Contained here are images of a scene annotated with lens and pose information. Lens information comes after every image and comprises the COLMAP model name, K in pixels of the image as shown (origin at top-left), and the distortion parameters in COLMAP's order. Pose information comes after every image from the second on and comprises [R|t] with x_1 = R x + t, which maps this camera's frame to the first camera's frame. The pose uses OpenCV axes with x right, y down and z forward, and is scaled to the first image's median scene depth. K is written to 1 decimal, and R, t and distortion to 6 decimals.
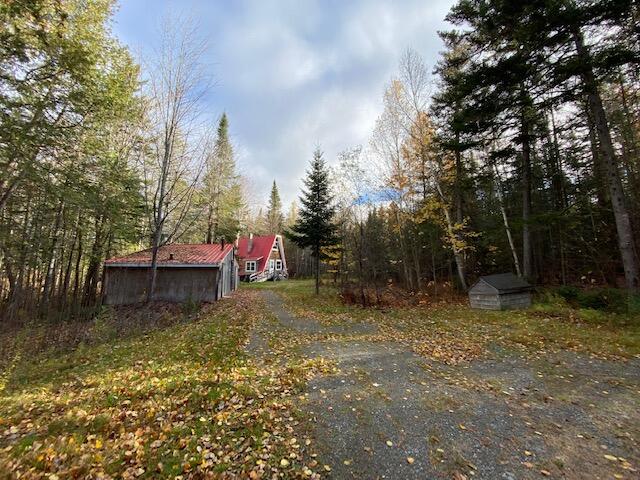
lens RADIAL K [[228.0, 0, 320.0], [0, 228.0, 240.0], [0, 0, 1]] dist [0.000173, 0.000000]
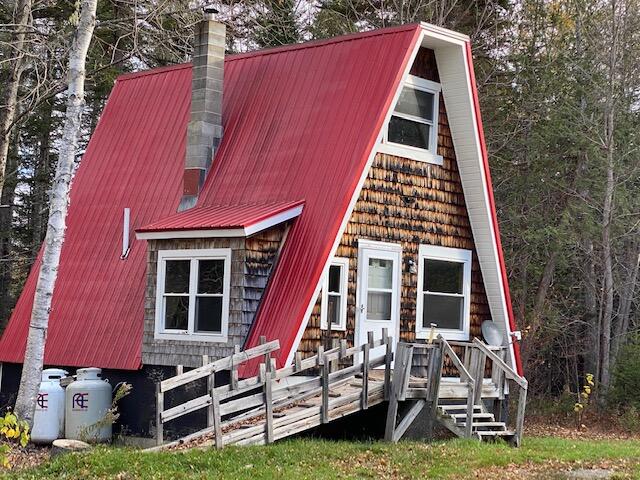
lens RADIAL K [[1283.9, 0, 320.0], [0, 1283.9, 240.0], [0, 0, 1]] dist [0.005517, -0.012883]
pose [[0.956107, 0.020831, -0.292276, -0.058084], [-0.004821, 0.998453, 0.055389, 0.052087], [0.292978, -0.051548, 0.954729, 0.404864]]
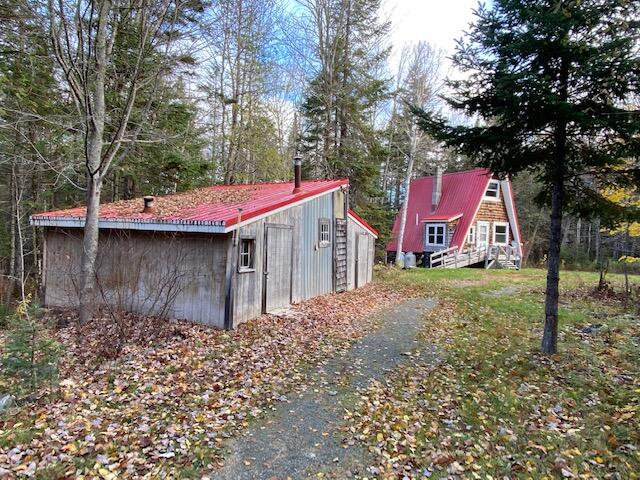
lens RADIAL K [[429.4, 0, 320.0], [0, 429.4, 240.0], [0, 0, 1]] dist [0.053792, 0.000291]
pose [[0.820065, 0.038055, -0.571004, 0.013451], [0.034686, 0.992647, 0.115972, 0.012607], [0.571218, -0.114910, 0.812715, 0.122063]]
